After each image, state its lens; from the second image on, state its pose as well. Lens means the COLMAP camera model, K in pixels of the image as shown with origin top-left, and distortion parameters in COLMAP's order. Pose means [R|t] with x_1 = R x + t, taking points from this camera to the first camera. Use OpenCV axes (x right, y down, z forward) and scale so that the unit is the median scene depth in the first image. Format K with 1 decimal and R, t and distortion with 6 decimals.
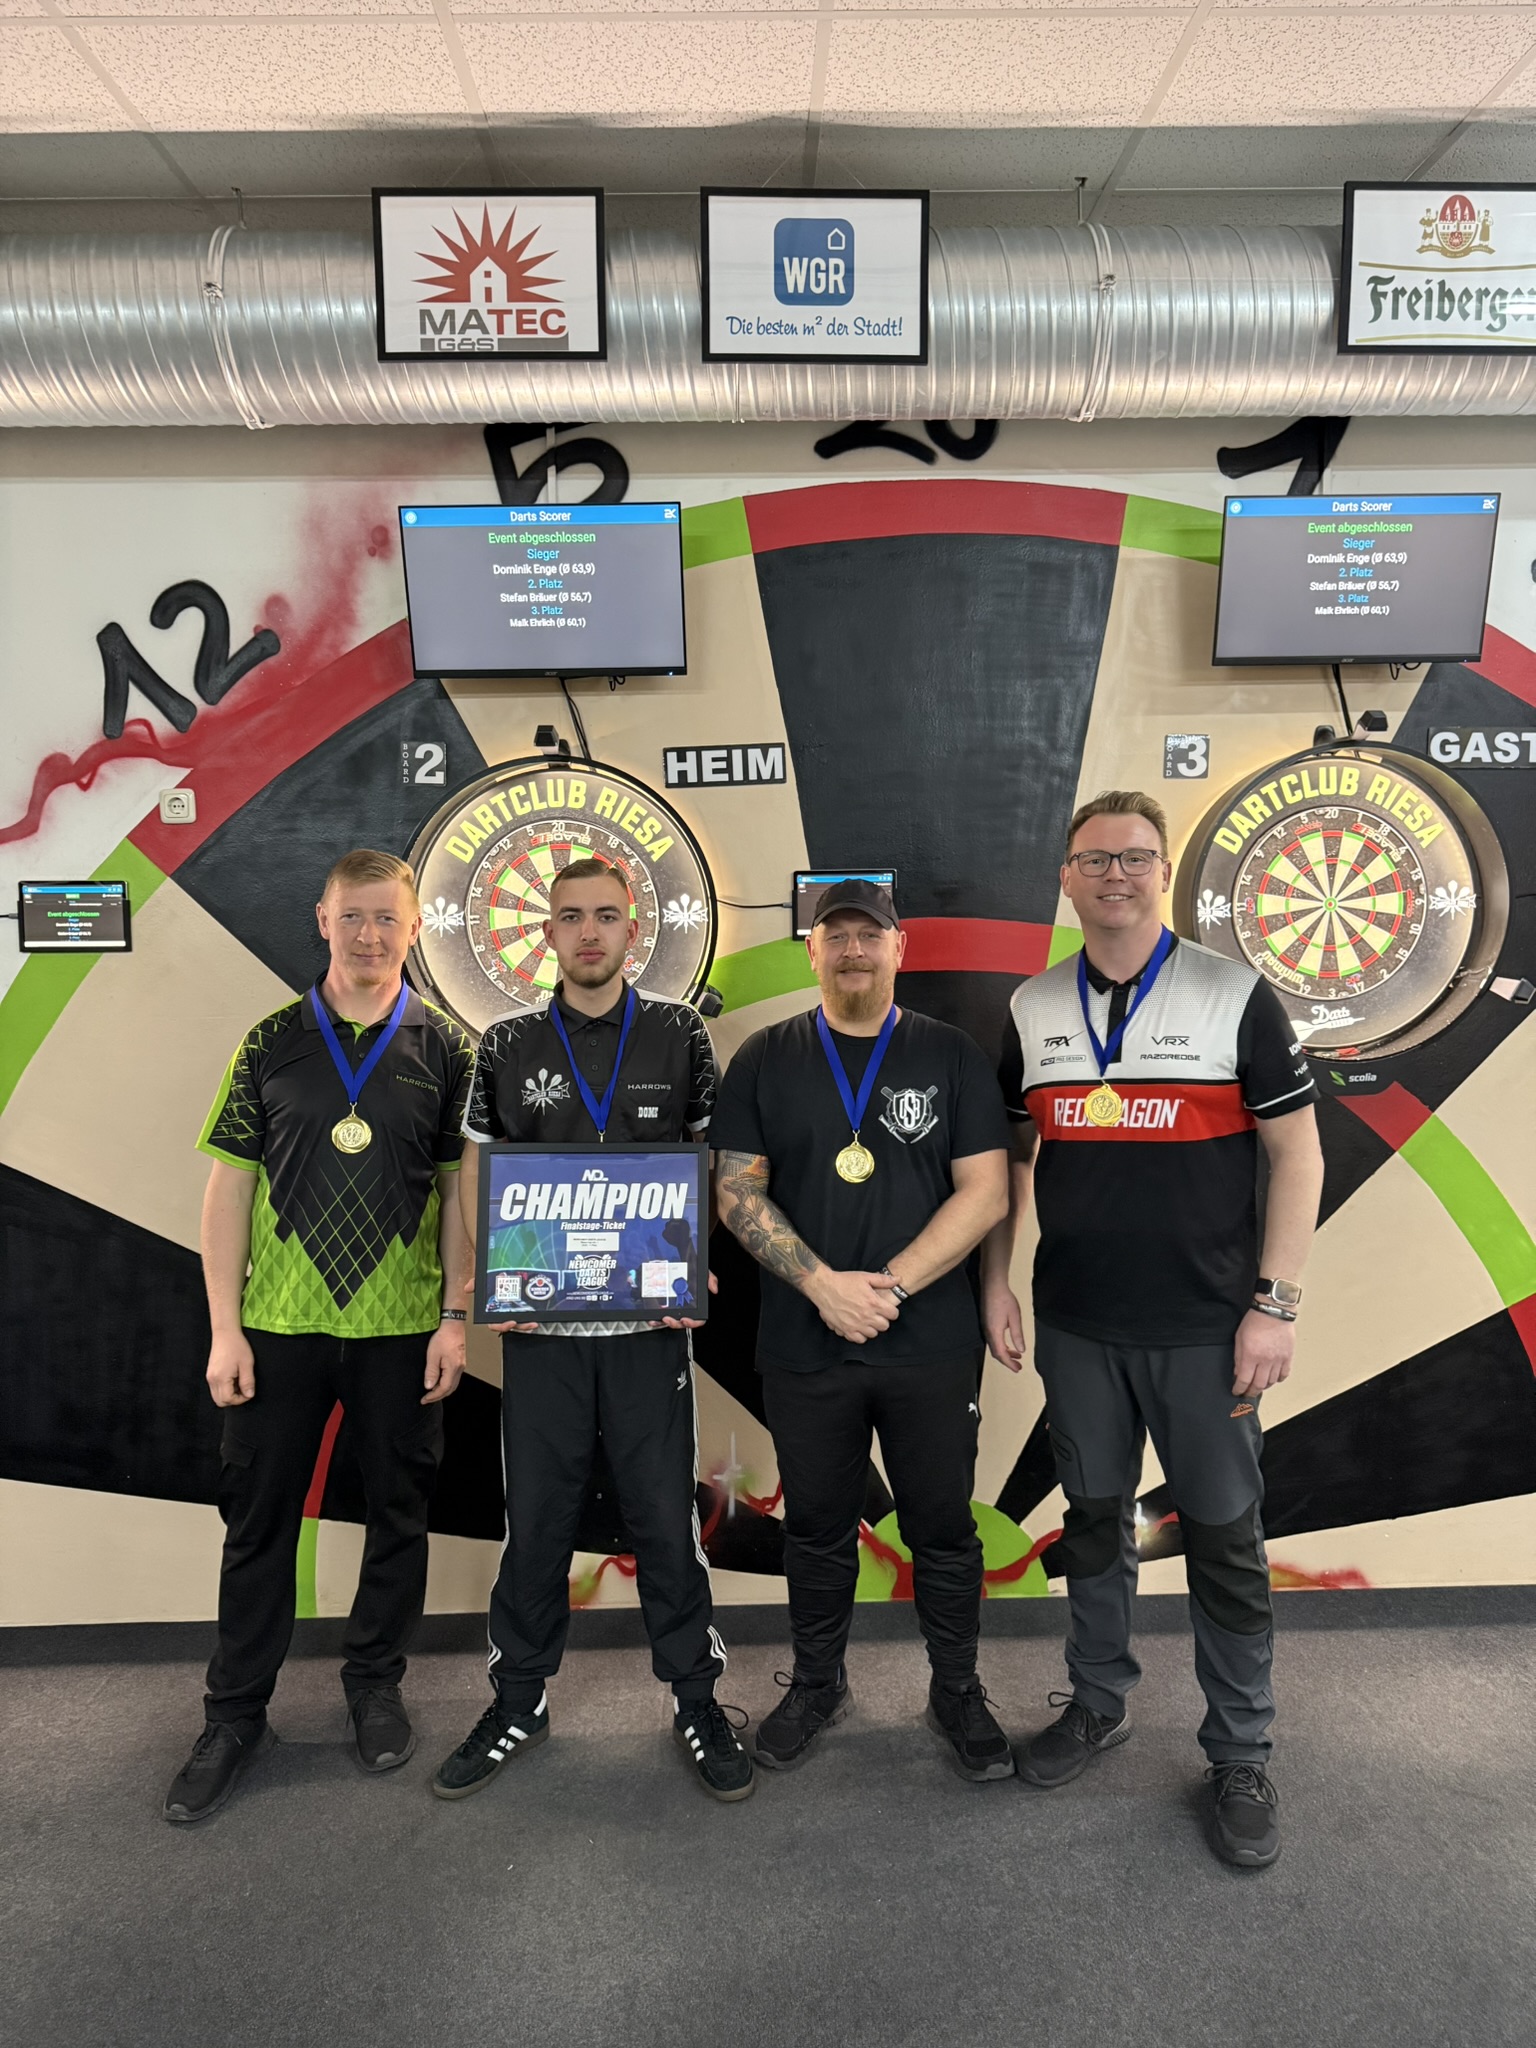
lens RADIAL K [[1456.7, 0, 759.4], [0, 1456.7, 1030.2], [0, 0, 1]] dist [0.142657, -0.238863]
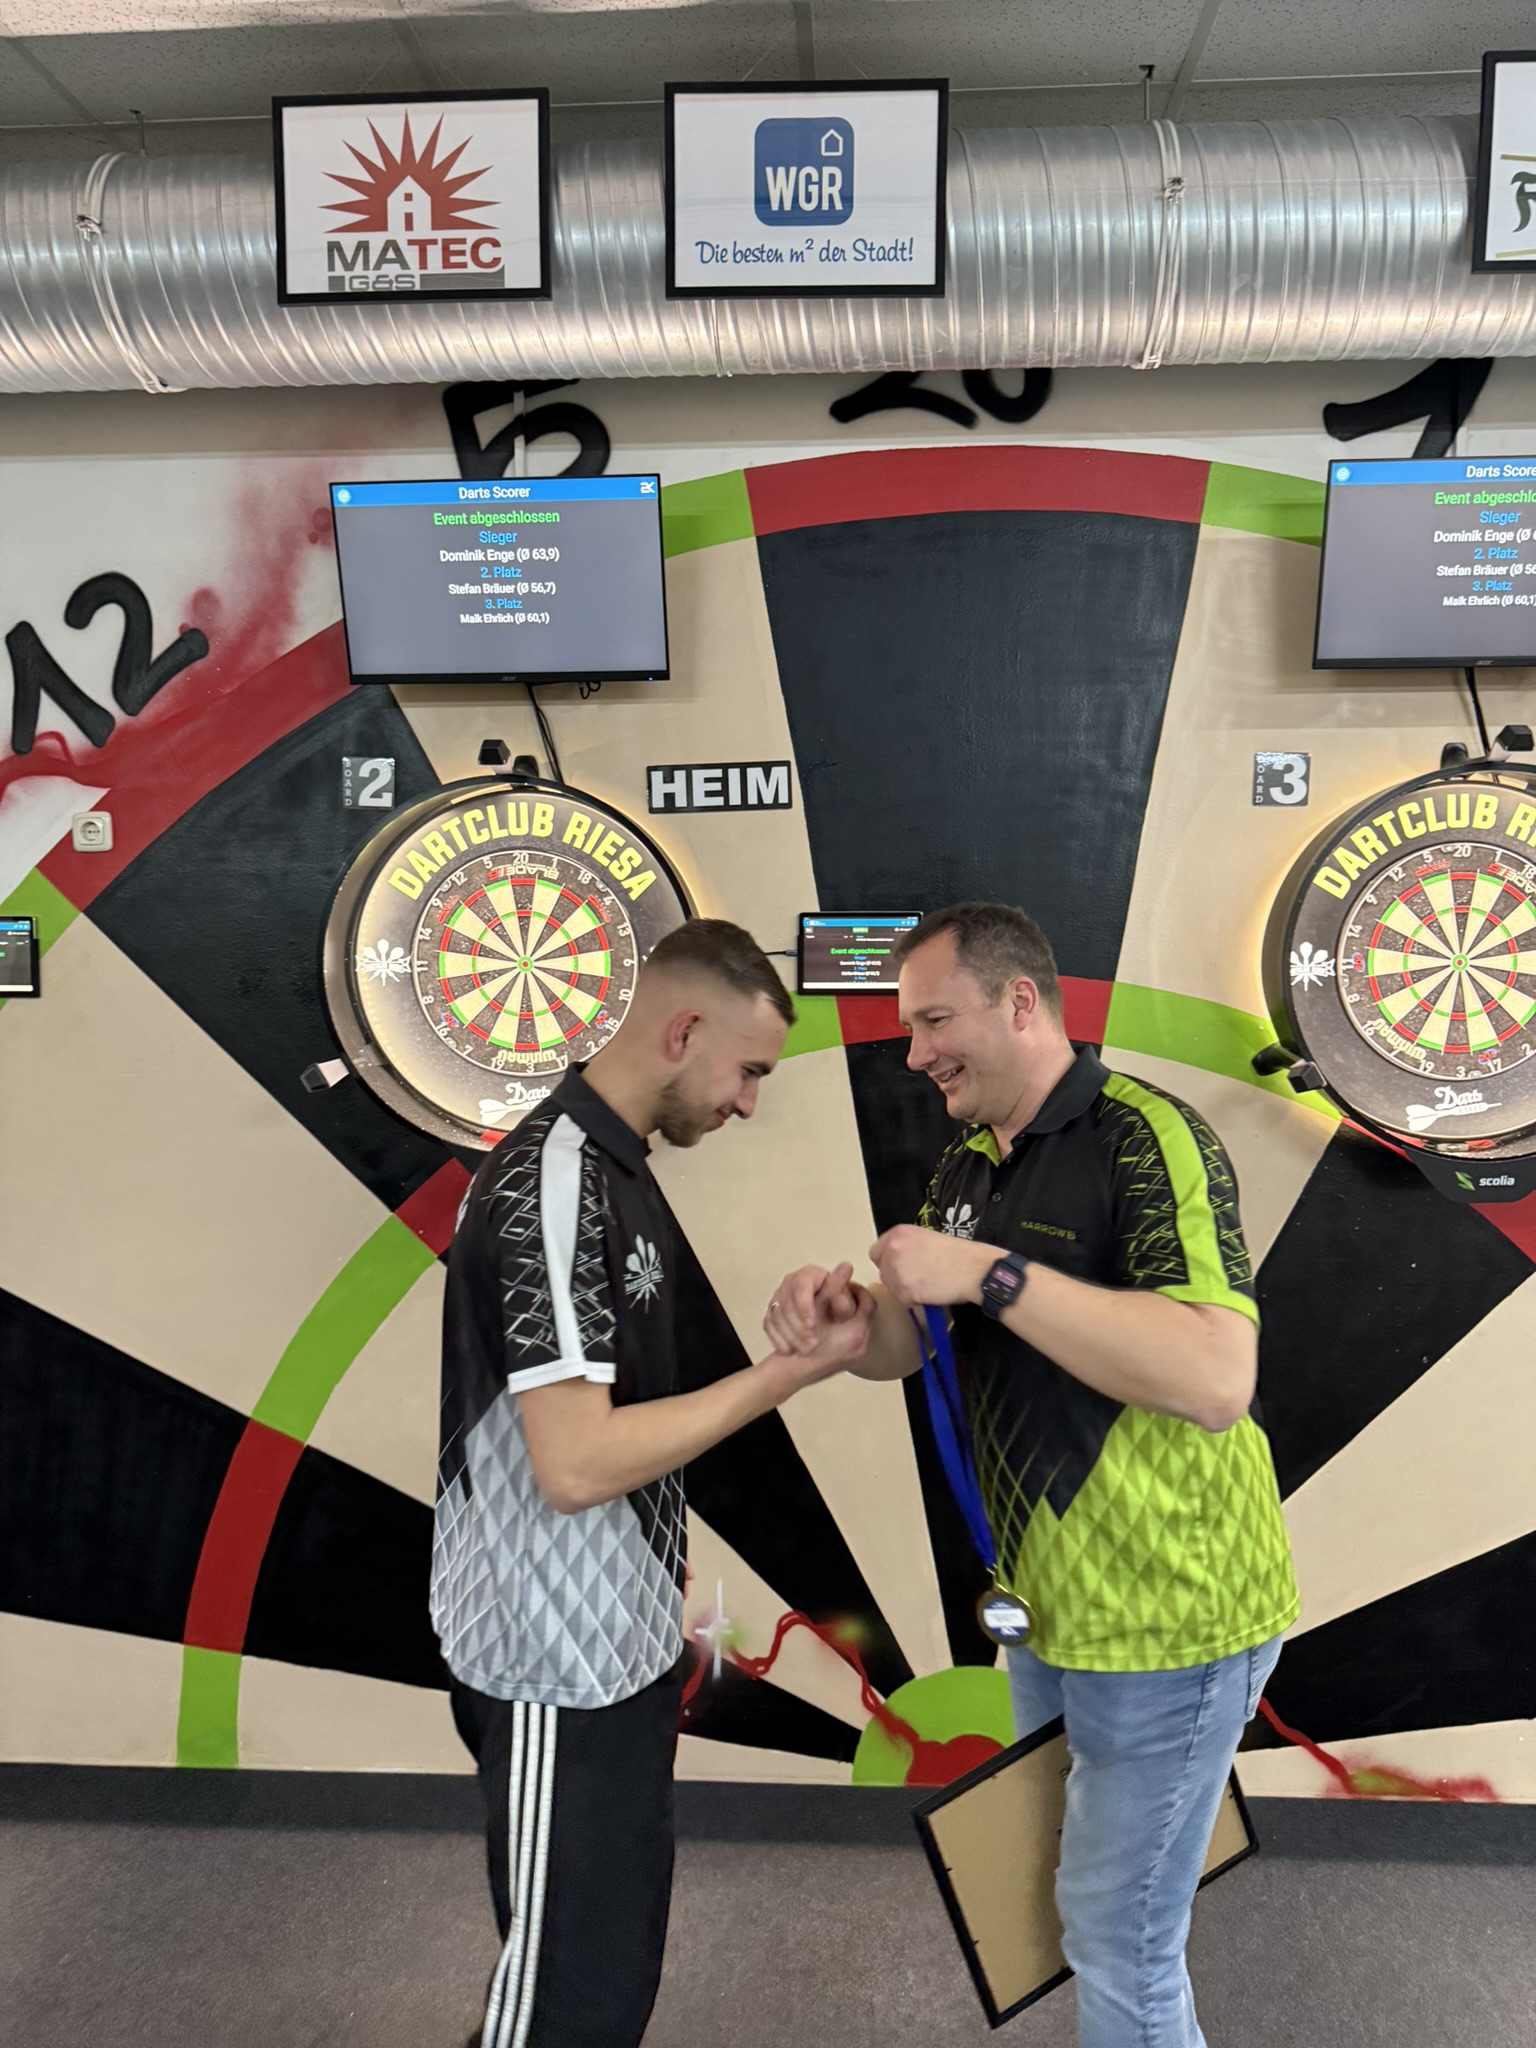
lens RADIAL K [[1464.2, 0, 776.7], [0, 1464.2, 1025.8], [0, 0, 1]] dist [0.102180, -0.143036]
pose [[0.996709, 0.017903, -0.079067, 0.079484], [-0.018476, 0.999808, -0.006521, -0.039066], [0.078935, 0.007960, 0.996848, 0.163268]]
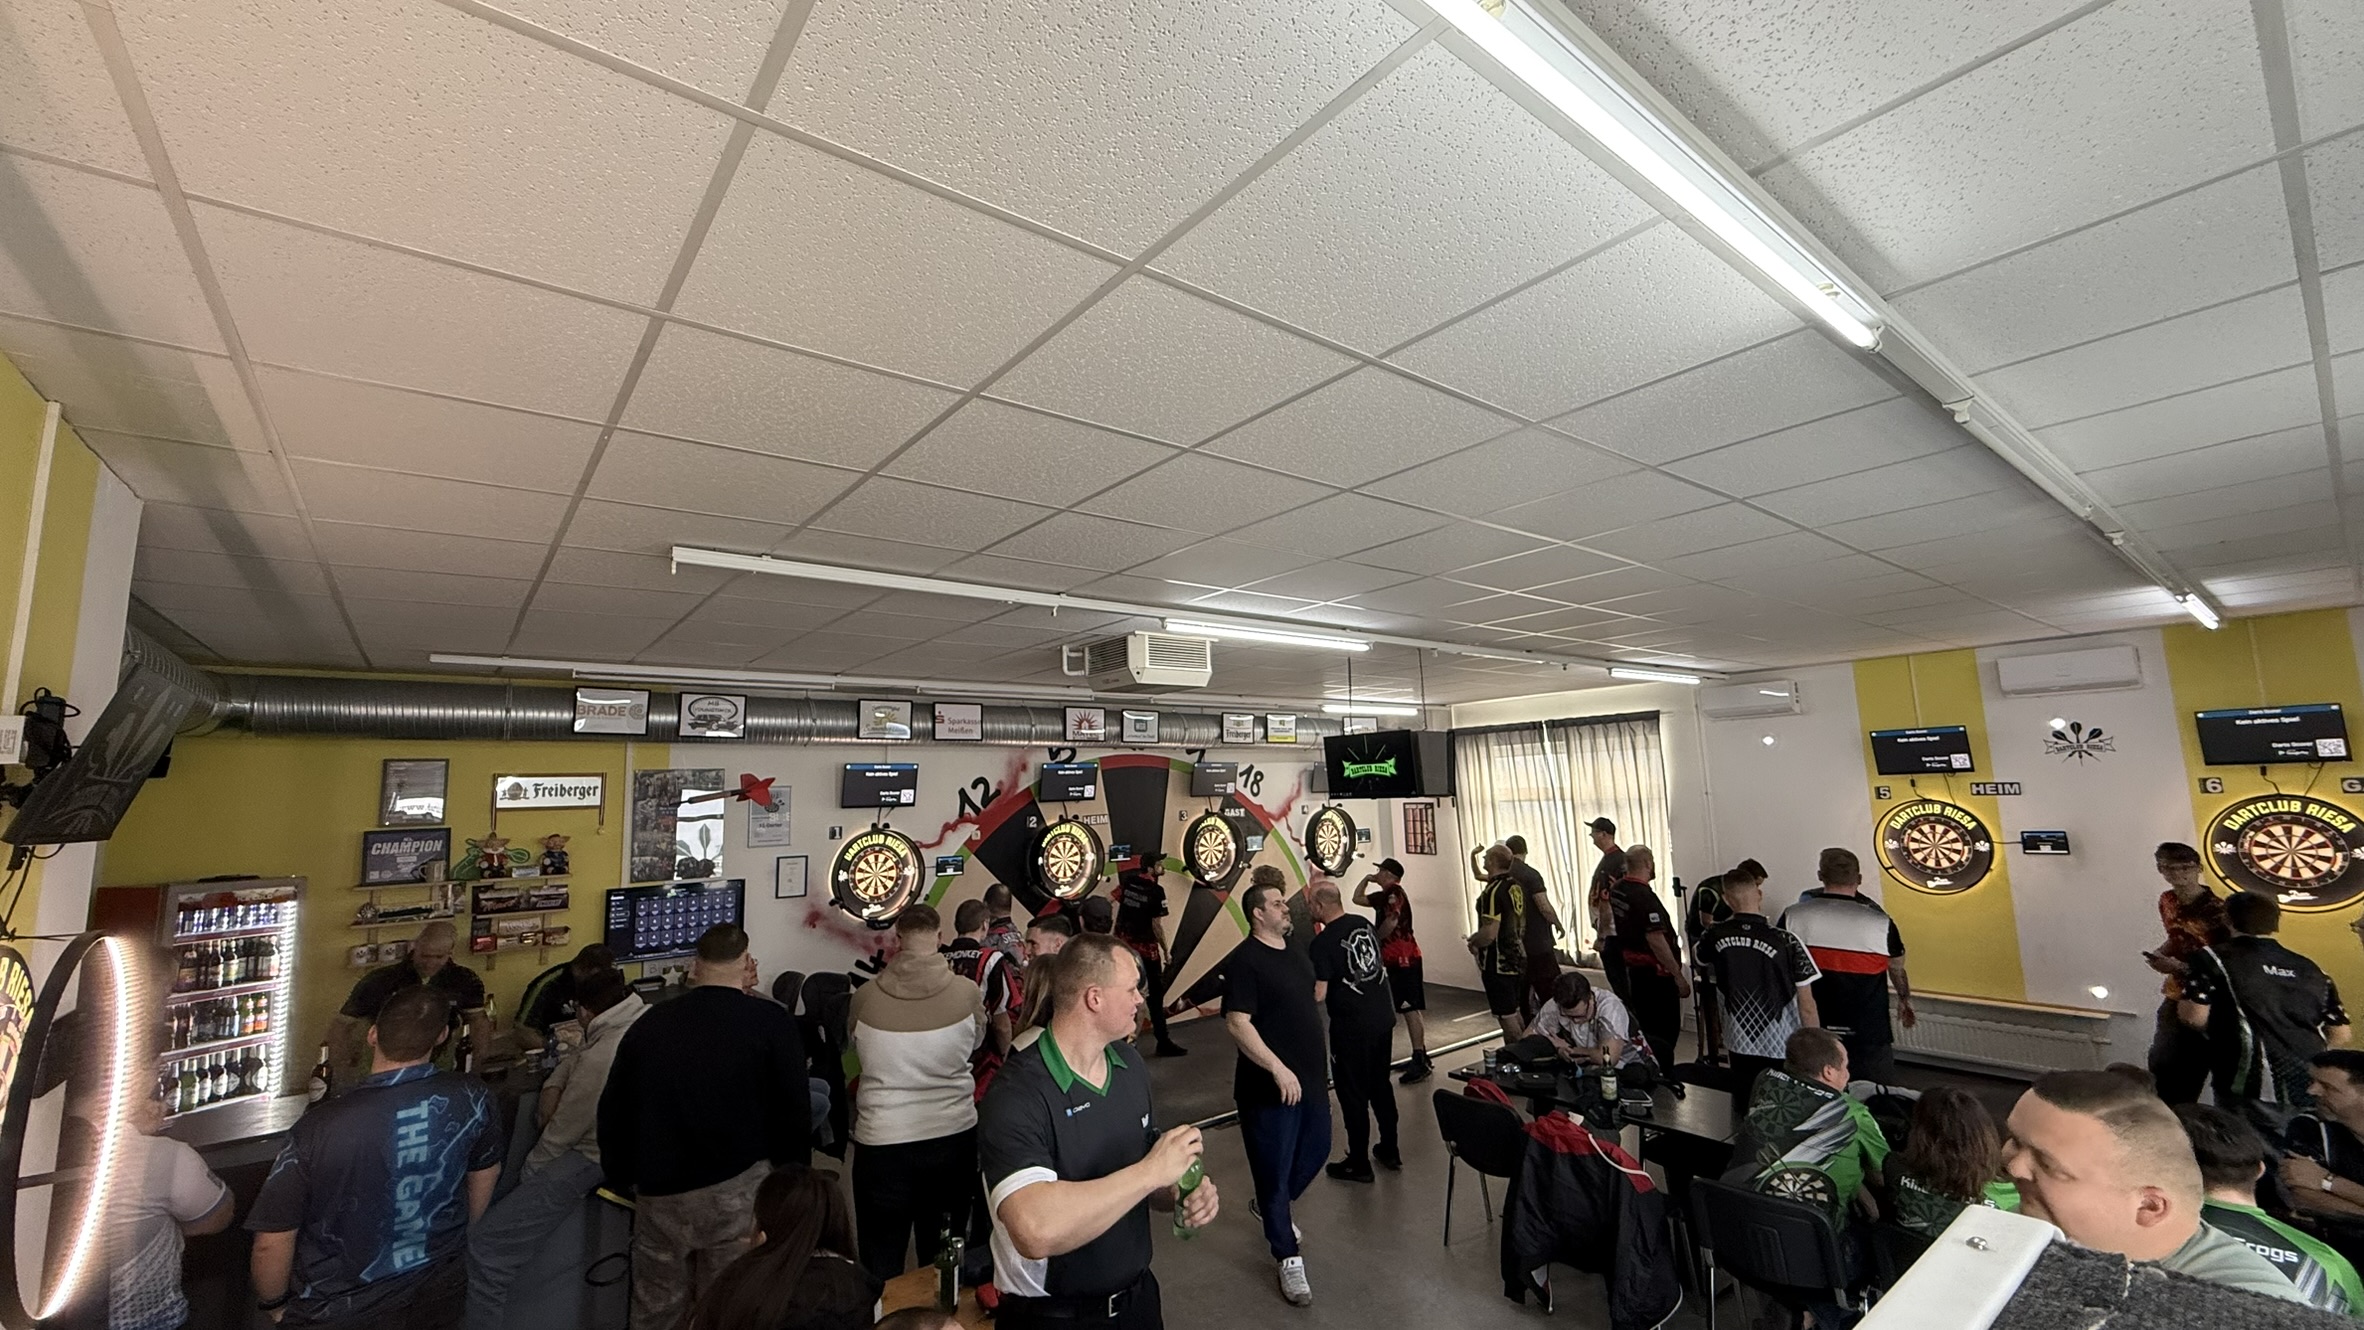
lens RADIAL K [[942.4, 0, 1176.5], [0, 942.4, 660.7], [0, 0, 1]] dist [0.000396, 0.000047]
pose [[0.798418, 0.077540, 0.597090, -1.475906], [0.064278, 0.975029, -0.212571, -0.039996], [-0.598663, 0.208100, 0.773497, -1.294570]]
